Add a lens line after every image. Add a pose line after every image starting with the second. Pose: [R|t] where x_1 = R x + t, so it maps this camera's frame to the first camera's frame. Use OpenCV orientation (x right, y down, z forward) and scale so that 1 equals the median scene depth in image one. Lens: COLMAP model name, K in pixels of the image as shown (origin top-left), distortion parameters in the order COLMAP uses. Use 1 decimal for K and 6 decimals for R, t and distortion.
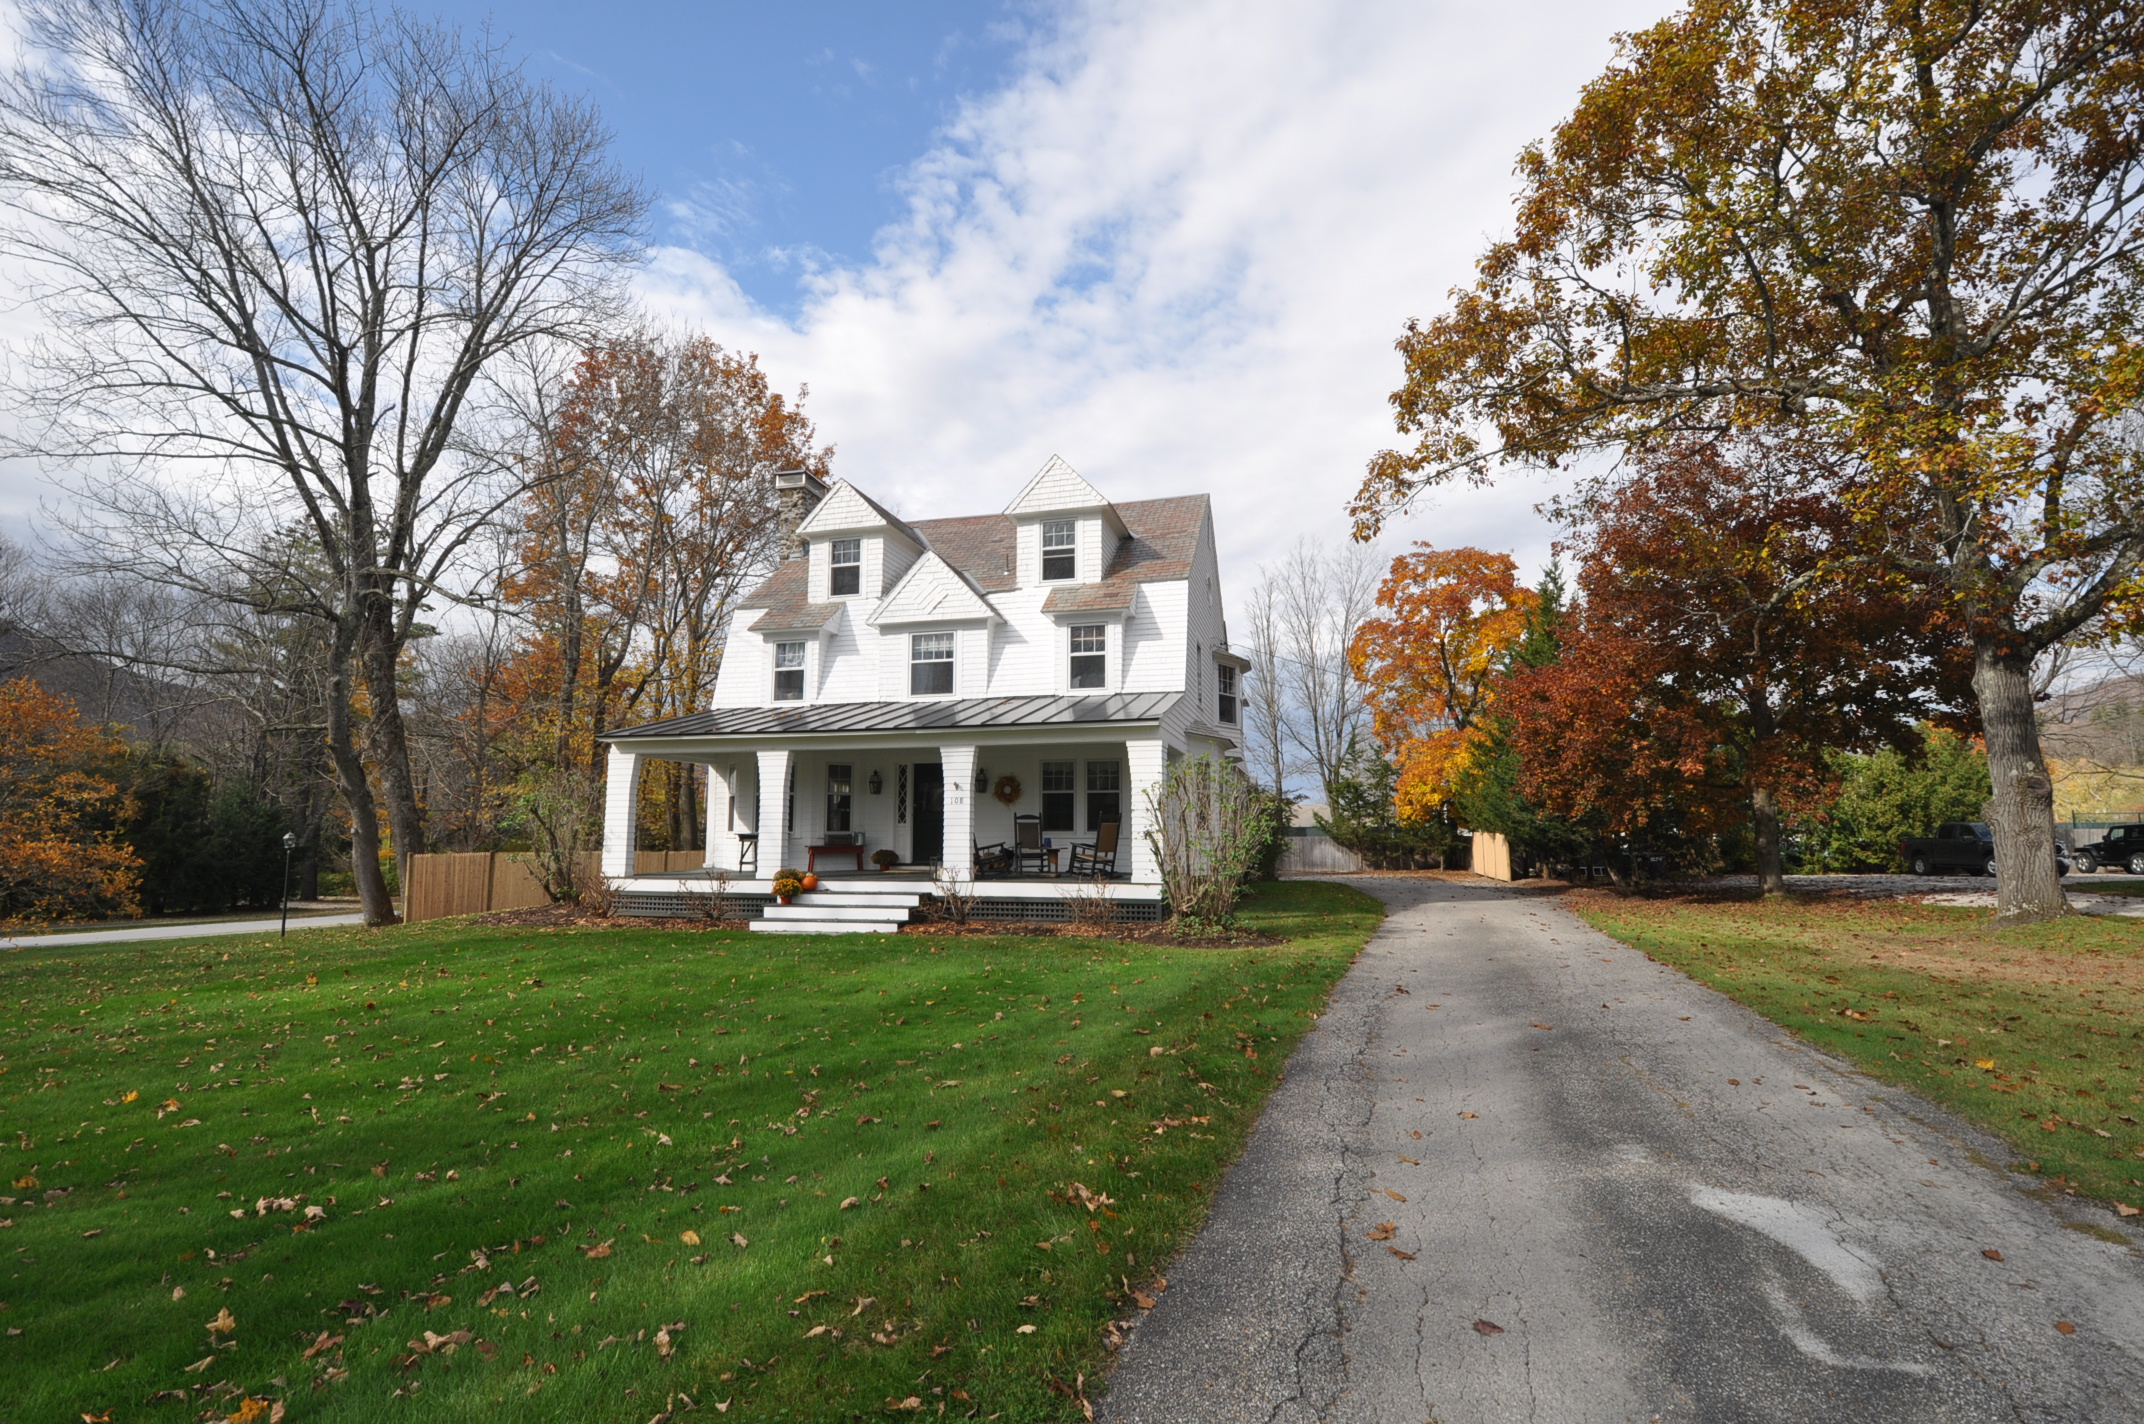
lens RADIAL K [[929.2, 0, 1075.3], [0, 929.2, 746.6], [0, 0, 1]] dist [0.014703, -0.022073]
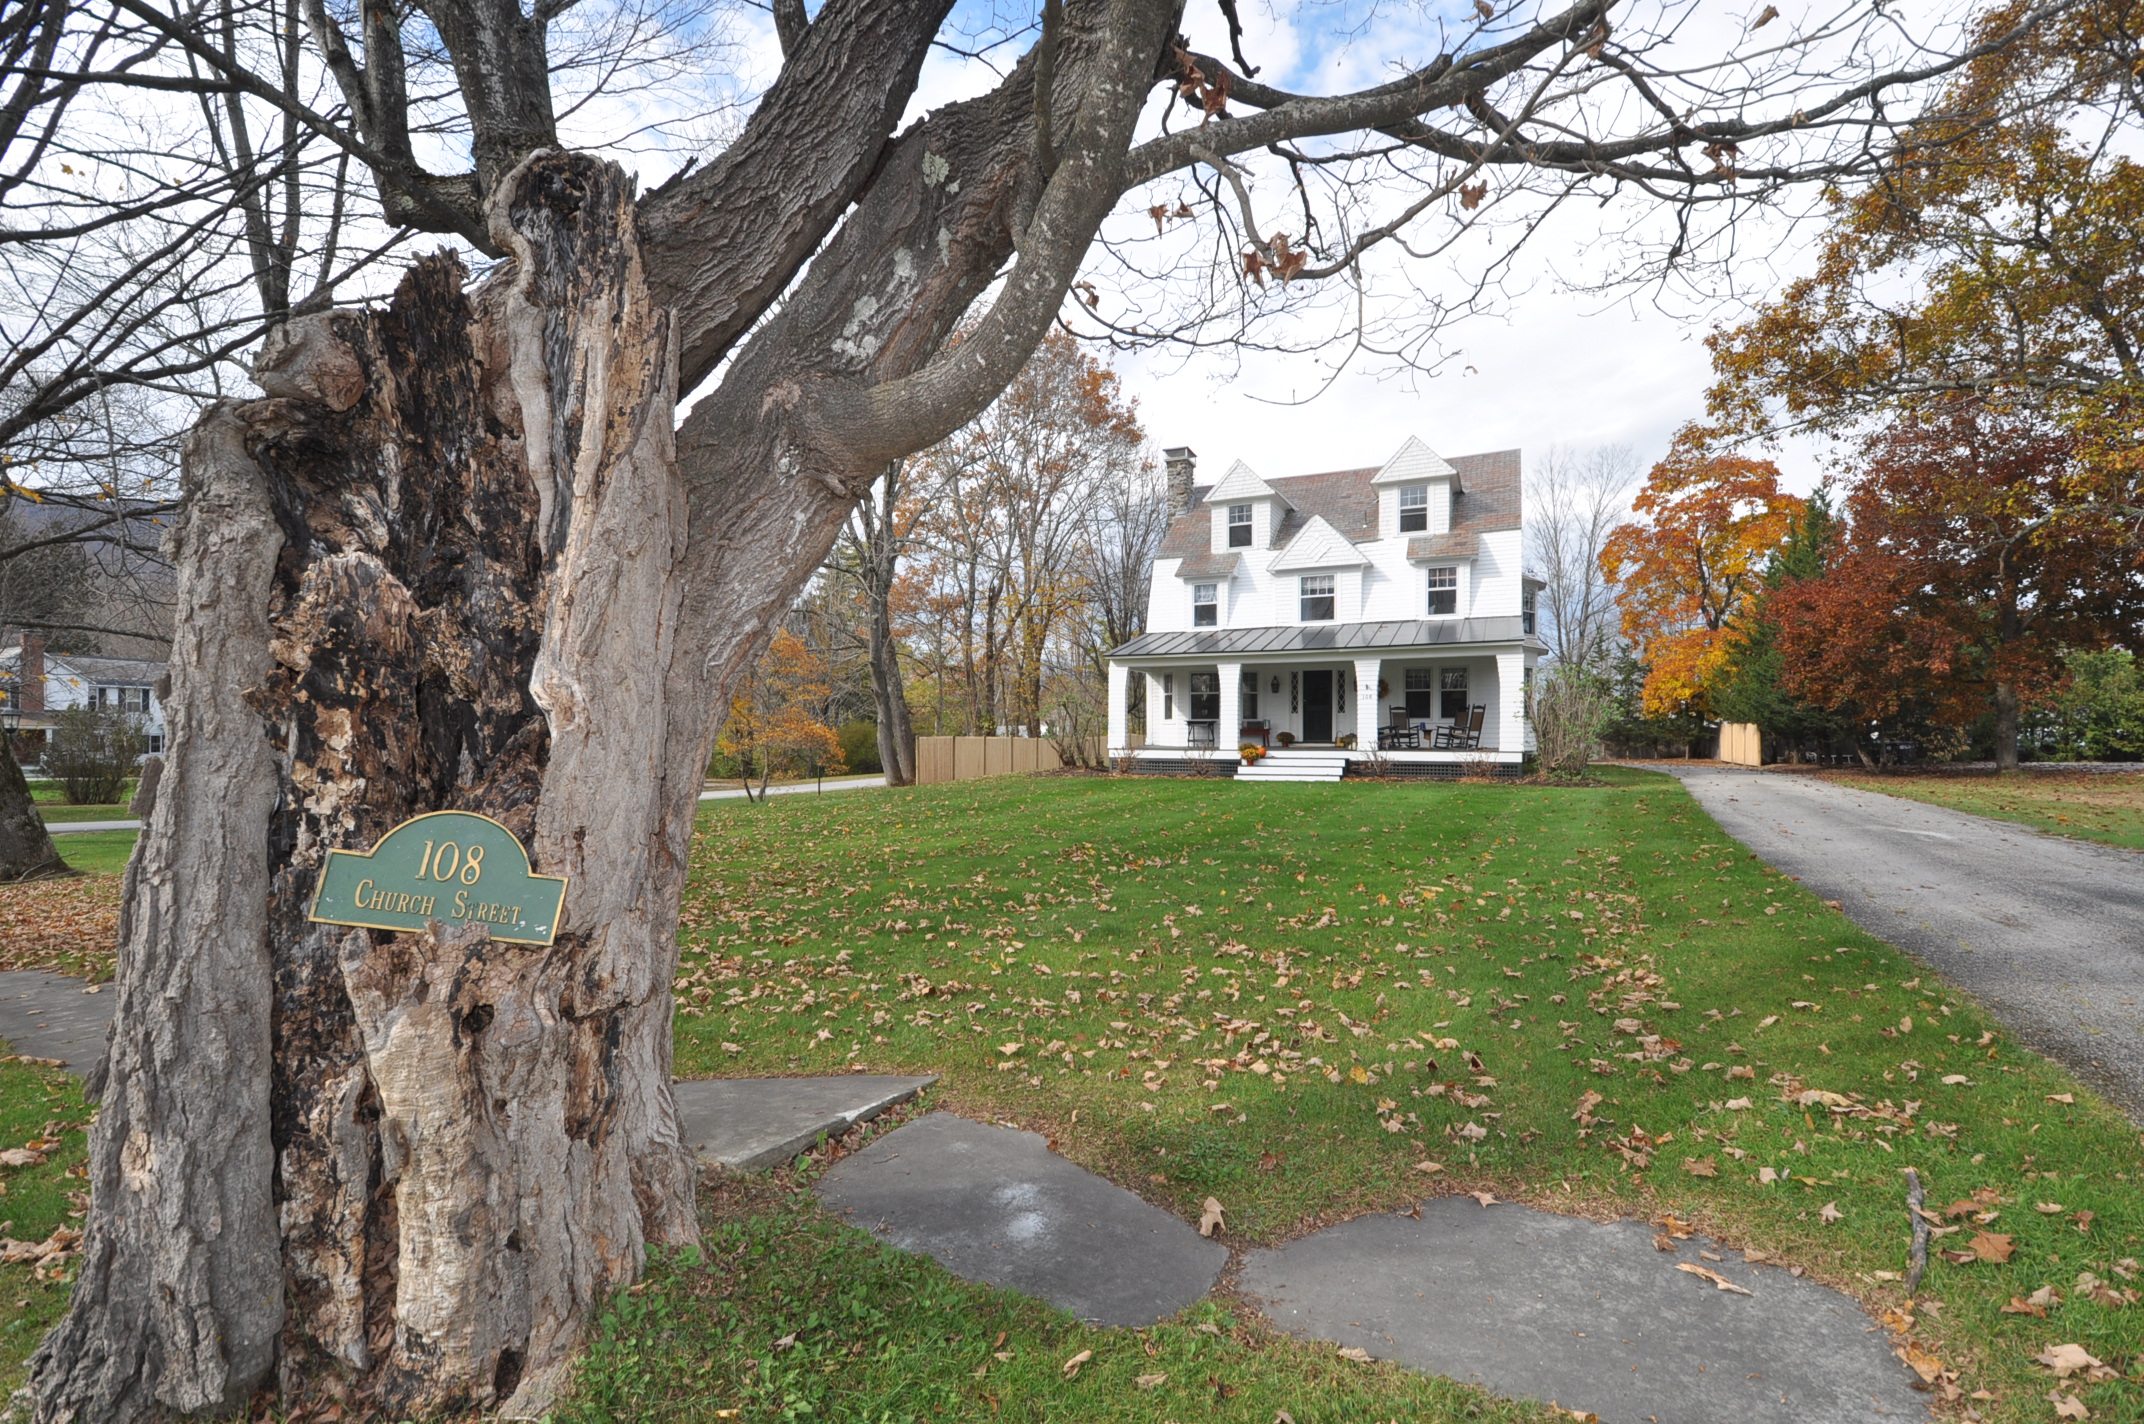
lens RADIAL K [[929.2, 0, 1075.3], [0, 929.2, 746.6], [0, 0, 1]] dist [0.014703, -0.022073]
pose [[0.983587, 0.003045, -0.180406, -0.252831], [0.016723, 0.994015, 0.107952, -0.024454], [0.179655, -0.109198, 0.977650, -0.430413]]
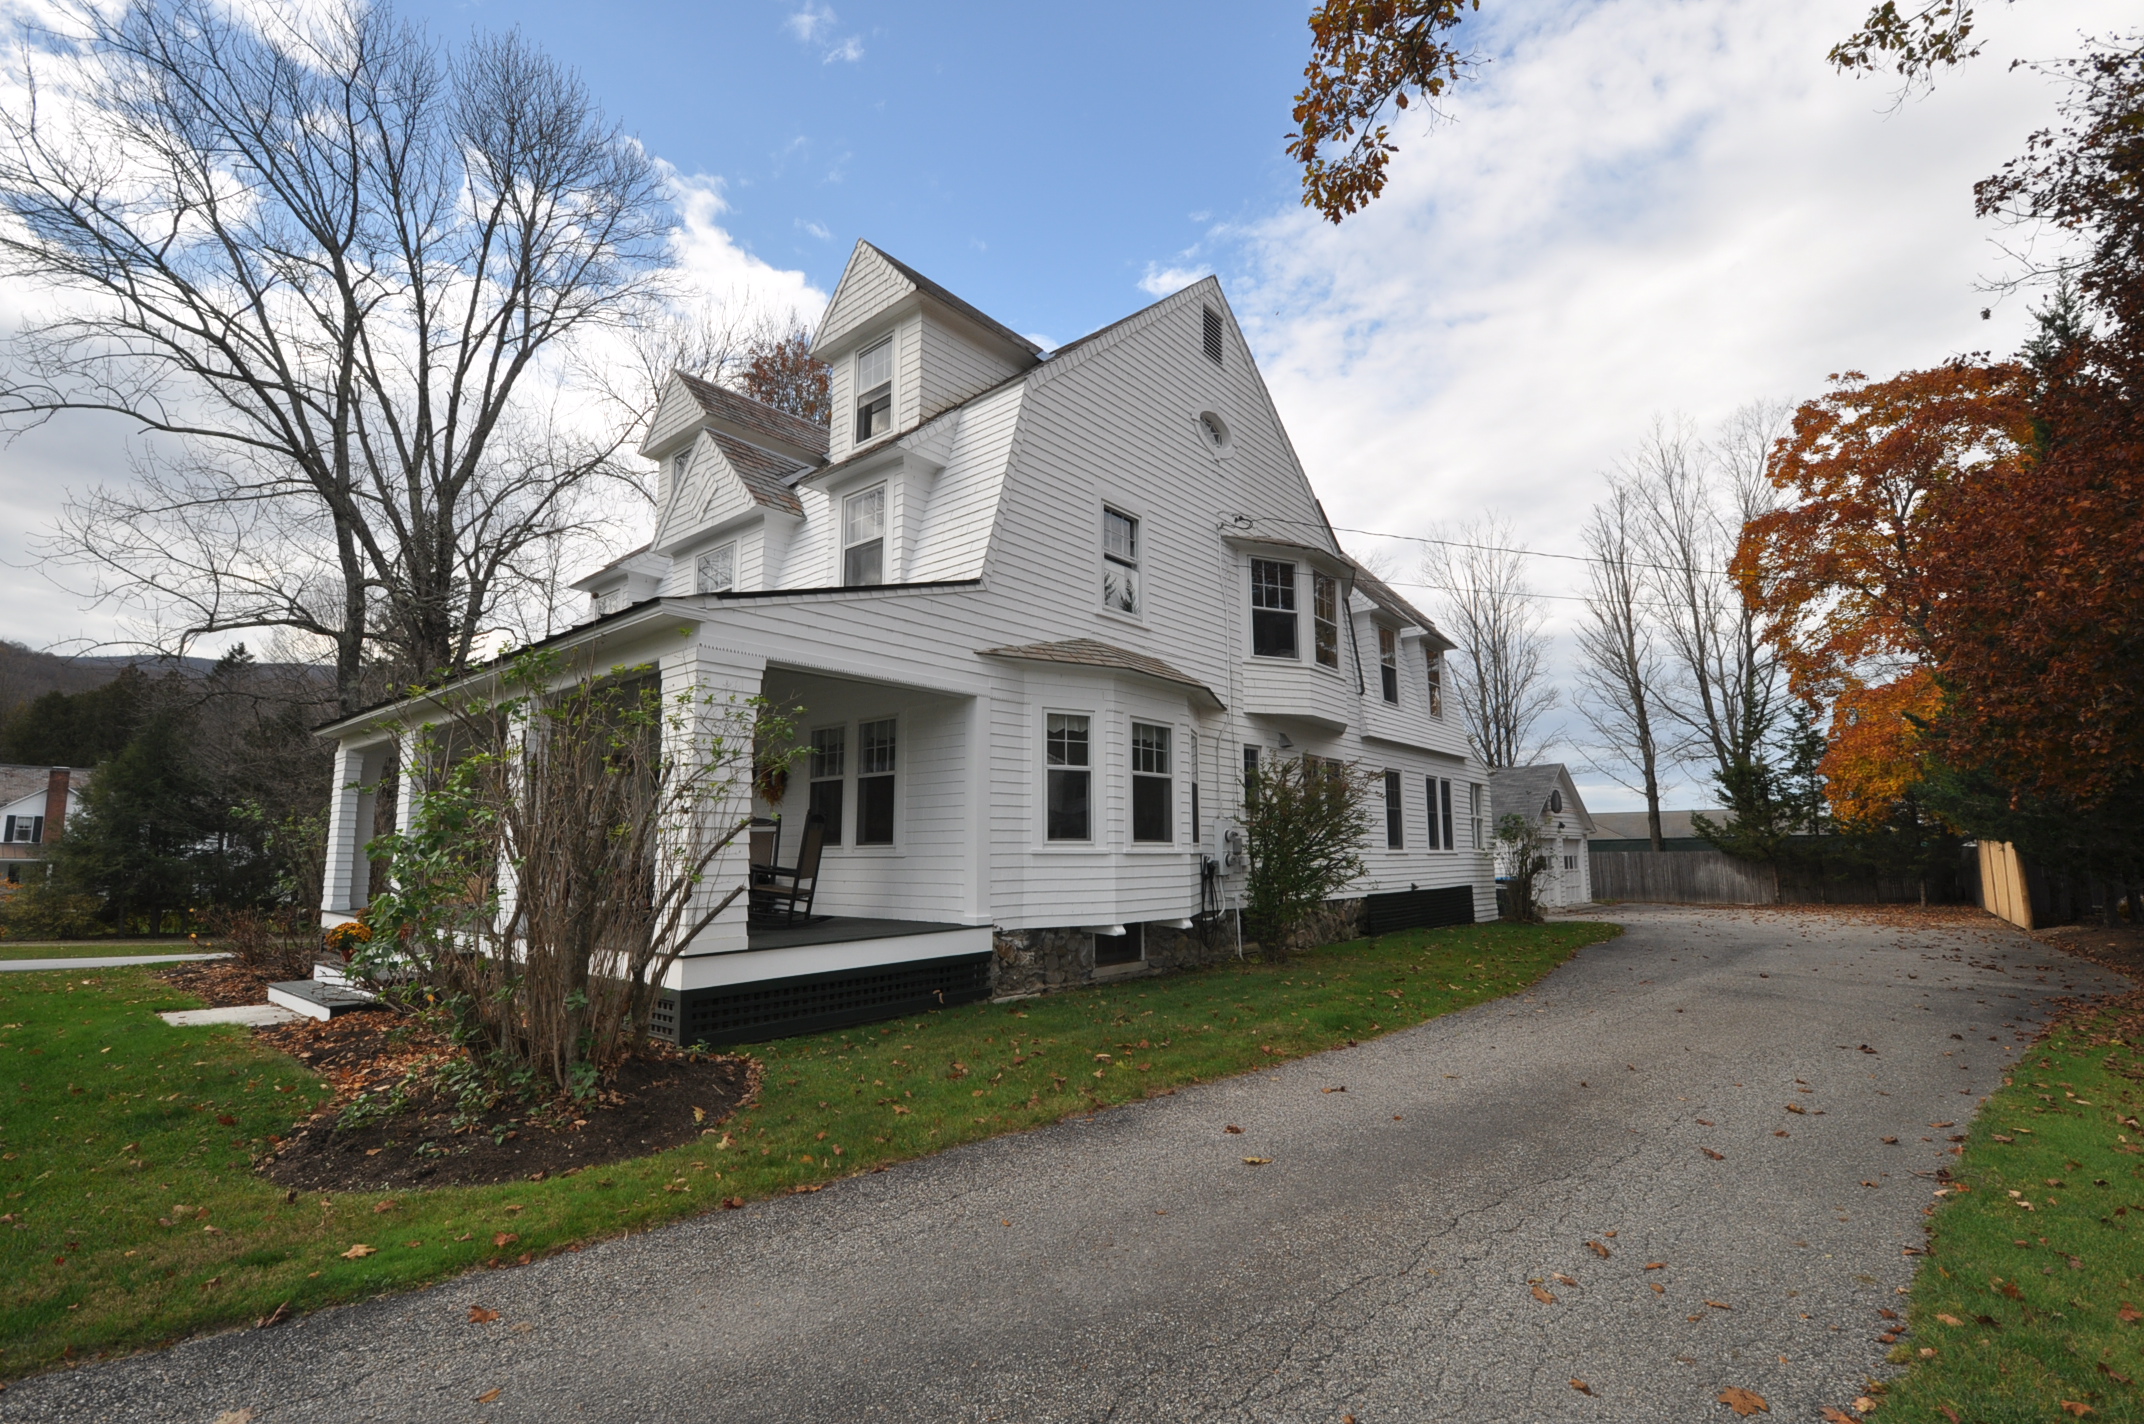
lens RADIAL K [[929.2, 0, 1075.3], [0, 929.2, 746.6], [0, 0, 1]] dist [0.014703, -0.022073]
pose [[0.899343, -0.054765, -0.433801, 0.368833], [0.045876, 0.998468, -0.030944, 0.053576], [0.434831, 0.007928, 0.900477, 0.506976]]
